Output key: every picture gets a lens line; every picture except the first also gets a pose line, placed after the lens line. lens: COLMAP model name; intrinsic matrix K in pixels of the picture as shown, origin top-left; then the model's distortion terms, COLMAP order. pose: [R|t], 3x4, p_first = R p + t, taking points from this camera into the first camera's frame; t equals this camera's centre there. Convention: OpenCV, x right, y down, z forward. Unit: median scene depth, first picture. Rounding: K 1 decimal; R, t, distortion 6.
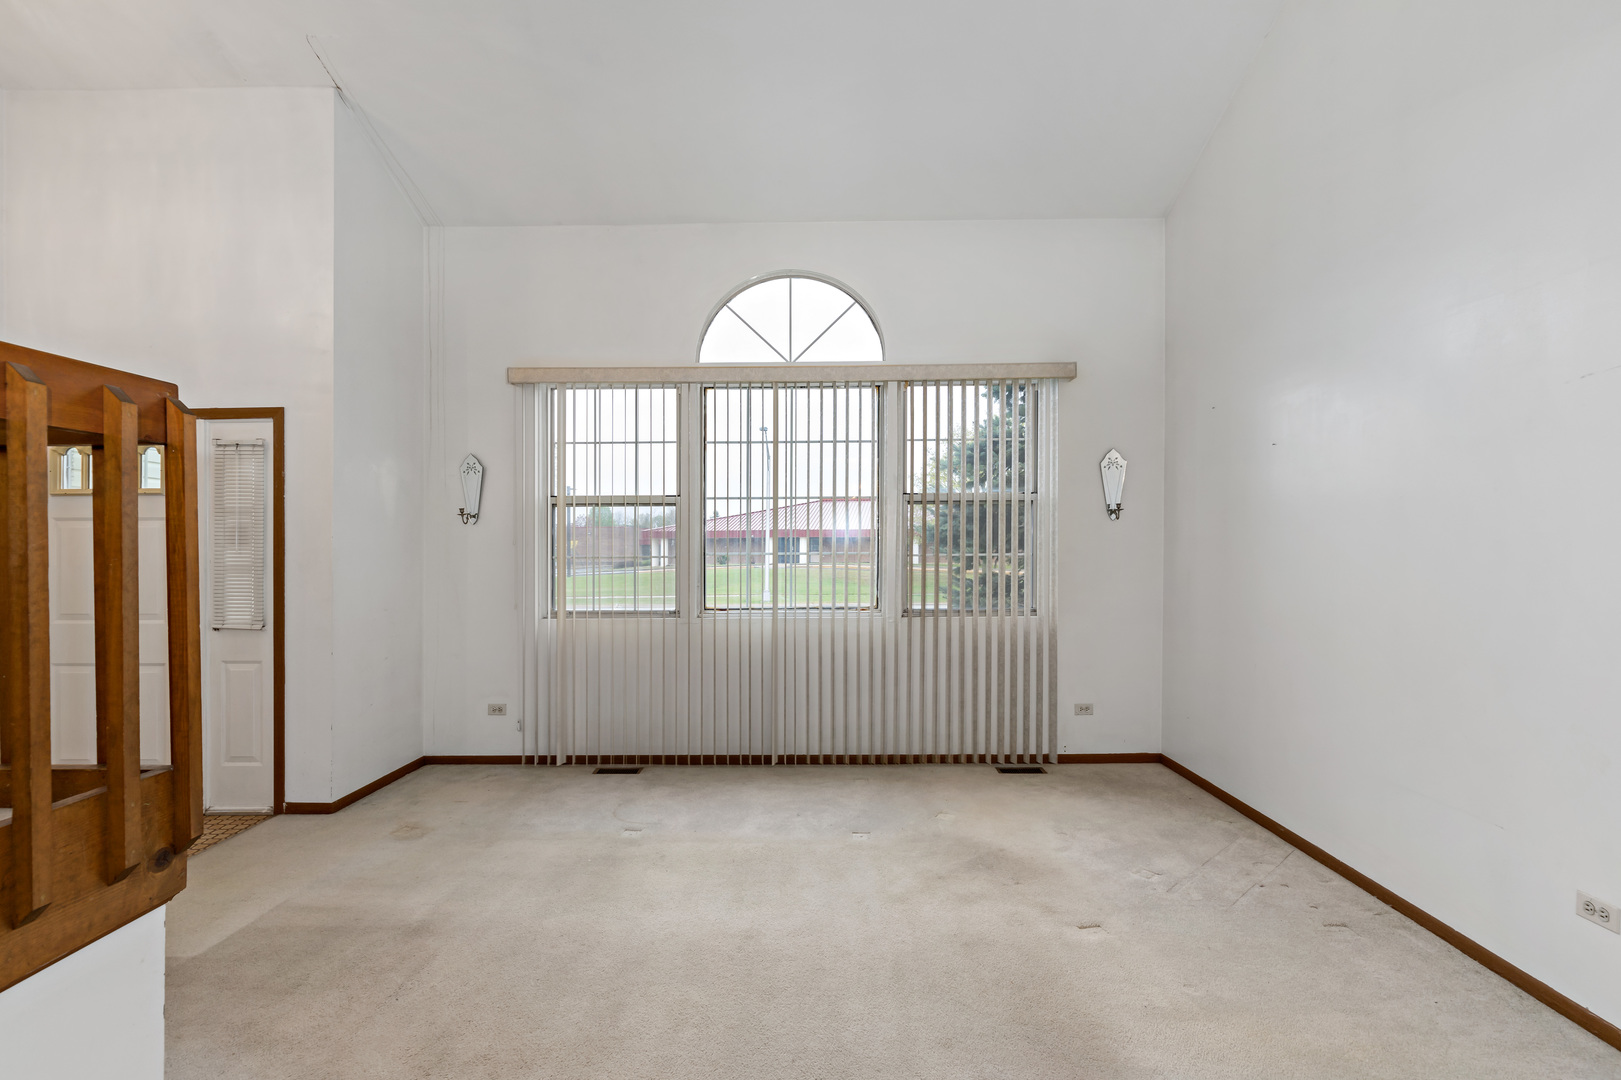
lens RADIAL K [[772.7, 0, 811.9], [0, 772.7, 537.4], [0, 0, 1]] dist [-0.002075, -0.000286]
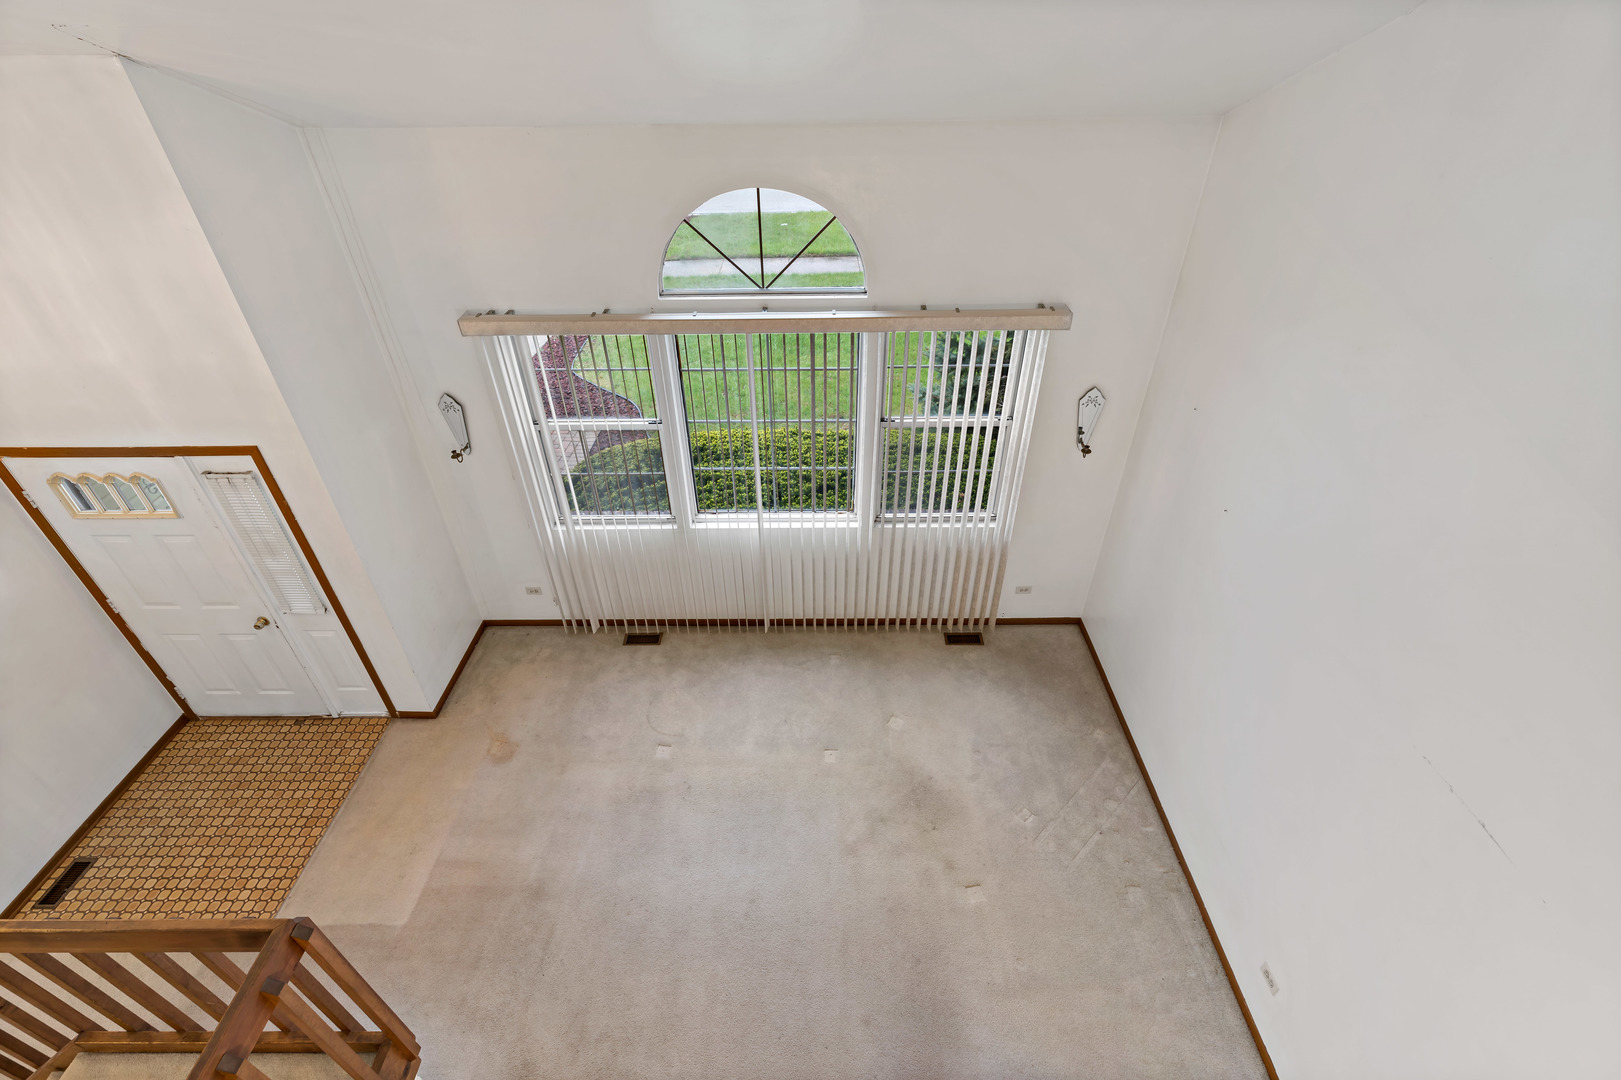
lens RADIAL K [[738.3, 0, 810.5], [0, 738.3, 540.0], [0, 0, 1]] dist [0.008640, -0.000248]
pose [[0.999887, -0.013405, -0.006746, 0.036505], [0.014780, 0.801849, 0.597344, -0.621458], [-0.002598, -0.597377, 0.801957, 0.152620]]
